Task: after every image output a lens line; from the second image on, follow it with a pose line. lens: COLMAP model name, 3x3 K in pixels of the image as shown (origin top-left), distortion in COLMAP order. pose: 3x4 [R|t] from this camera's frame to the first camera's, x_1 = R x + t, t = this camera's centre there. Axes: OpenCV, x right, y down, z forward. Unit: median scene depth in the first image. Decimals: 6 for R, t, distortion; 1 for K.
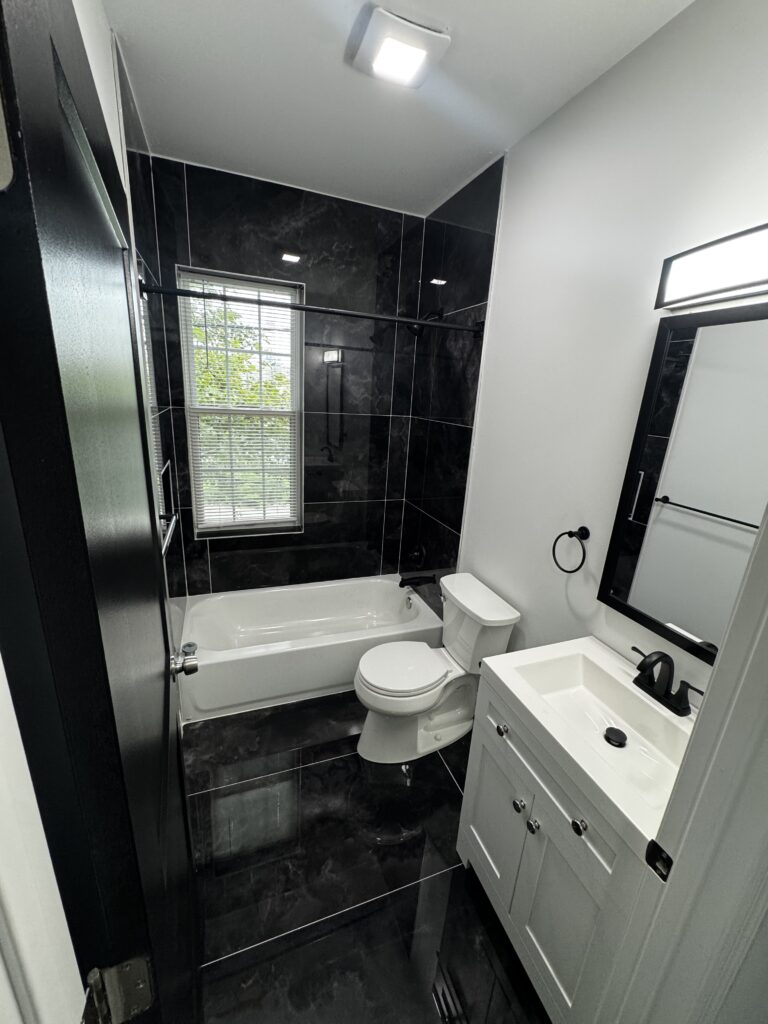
lens RADIAL K [[410.0, 0, 384.0], [0, 410.0, 512.0], [0, 0, 1]] dist [-0.003226, -0.000669]
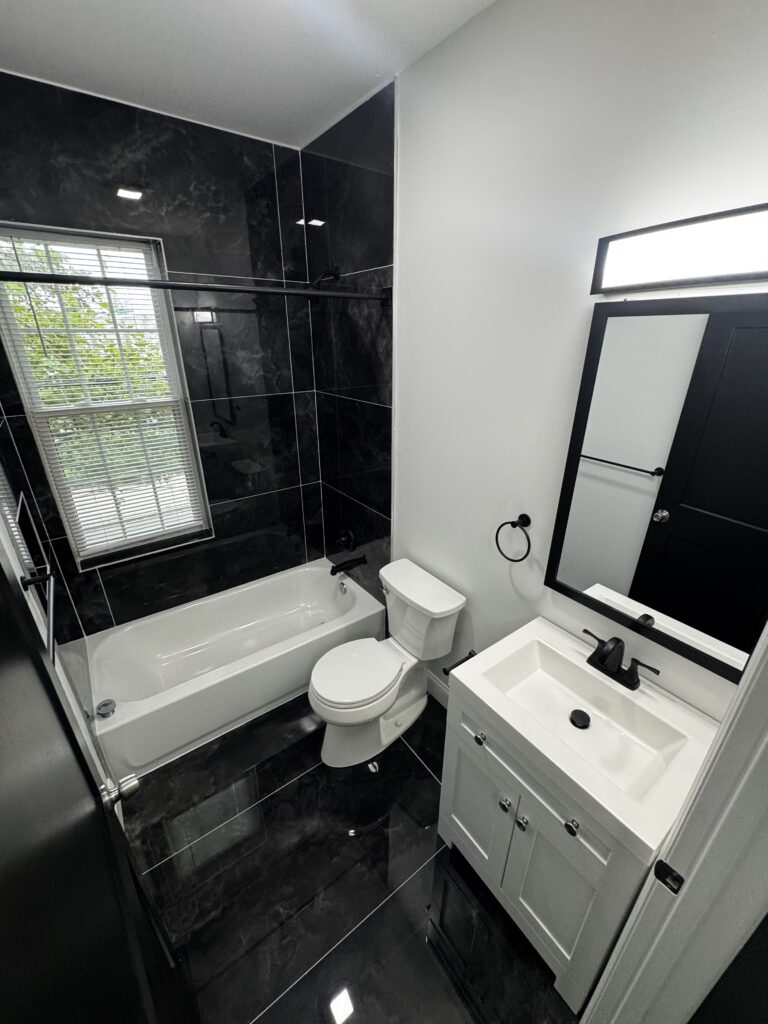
lens RADIAL K [[410.0, 0, 384.0], [0, 410.0, 512.0], [0, 0, 1]] dist [-0.003226, -0.000669]
pose [[0.961743, -0.158793, 0.223240, -0.043212], [0.127857, 0.980858, 0.146868, -0.110226], [-0.242289, -0.112706, 0.963636, 0.084088]]
